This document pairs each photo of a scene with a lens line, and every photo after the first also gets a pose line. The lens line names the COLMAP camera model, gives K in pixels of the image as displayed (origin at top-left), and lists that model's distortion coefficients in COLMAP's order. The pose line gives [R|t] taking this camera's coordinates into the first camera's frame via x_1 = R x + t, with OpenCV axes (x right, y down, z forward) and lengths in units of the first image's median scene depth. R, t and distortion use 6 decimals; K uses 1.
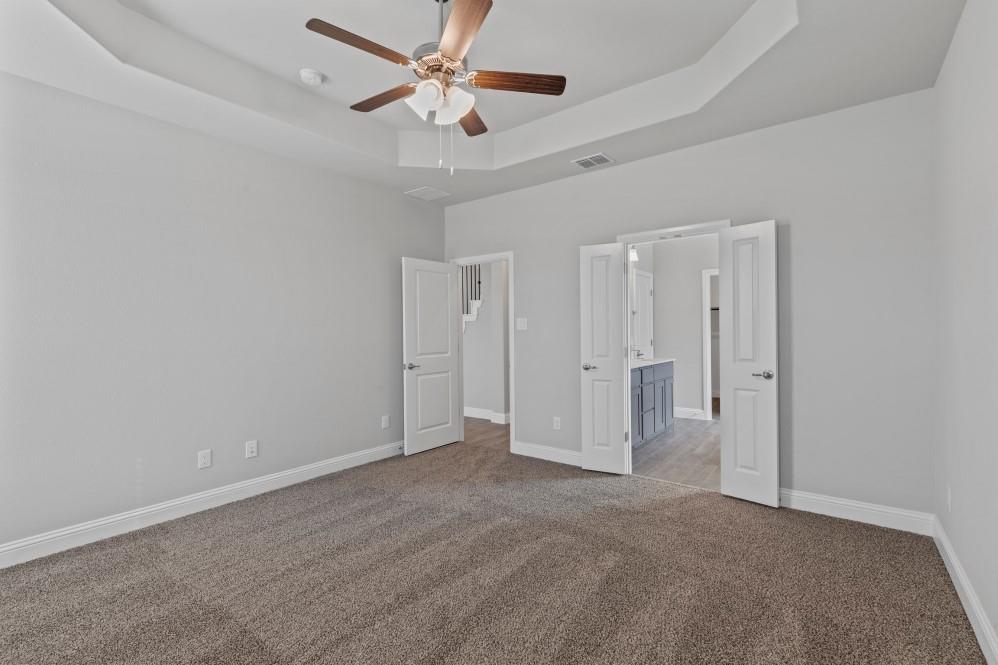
lens RADIAL K [[445.9, 0, 501.5], [0, 445.9, 332.3], [0, 0, 1]] dist [0.005608, 0.000310]
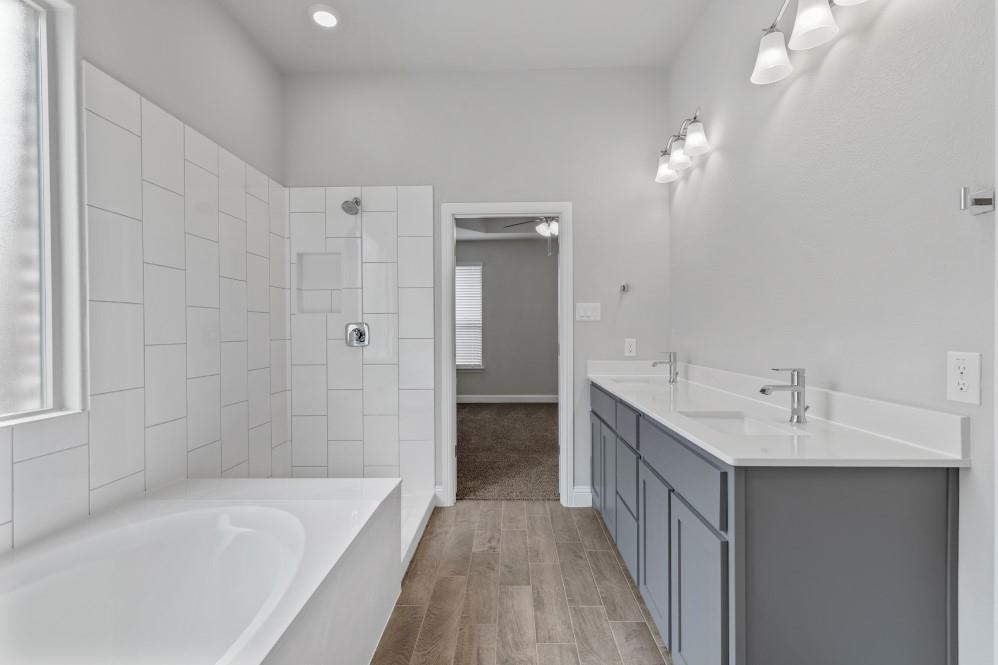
lens RADIAL K [[449.1, 0, 501.2], [0, 449.1, 330.2], [0, 0, 1]] dist [0.011392, -0.000001]
pose [[-0.810572, 0.012909, -0.585497, 0.834897], [0.008220, 0.999909, 0.010667, -0.000401], [0.585581, 0.003834, -0.810605, 1.572680]]
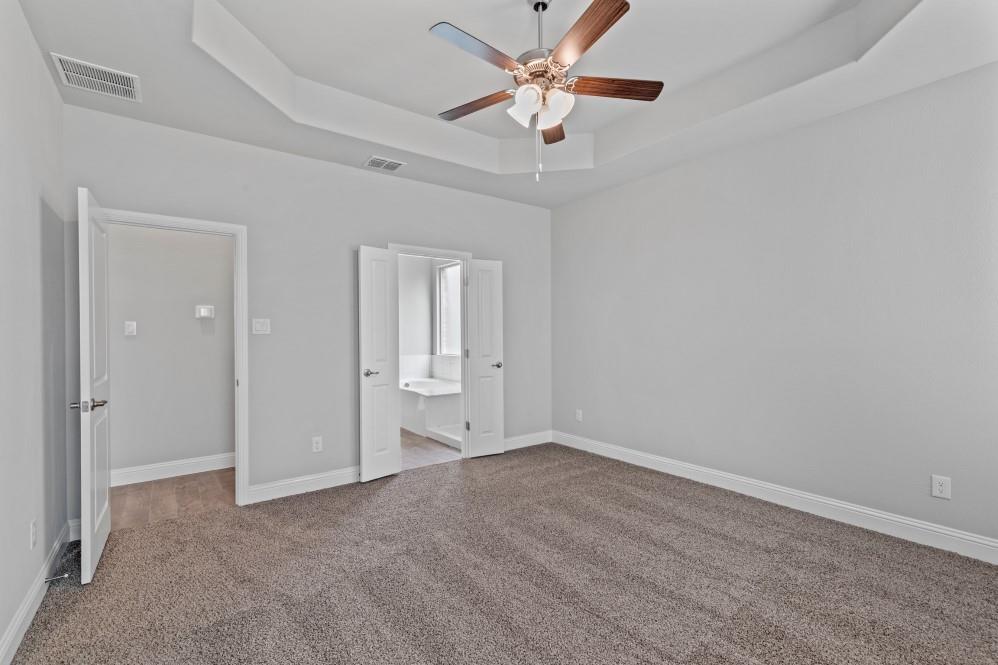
lens RADIAL K [[443.9, 0, 501.5], [0, 443.9, 333.6], [0, 0, 1]] dist [0.009294, -0.000008]
pose [[0.277266, 0.006687, 0.960770, -0.642045], [0.008671, 0.999918, -0.009461, 0.004781], [-0.960754, 0.010954, 0.277185, 0.459499]]
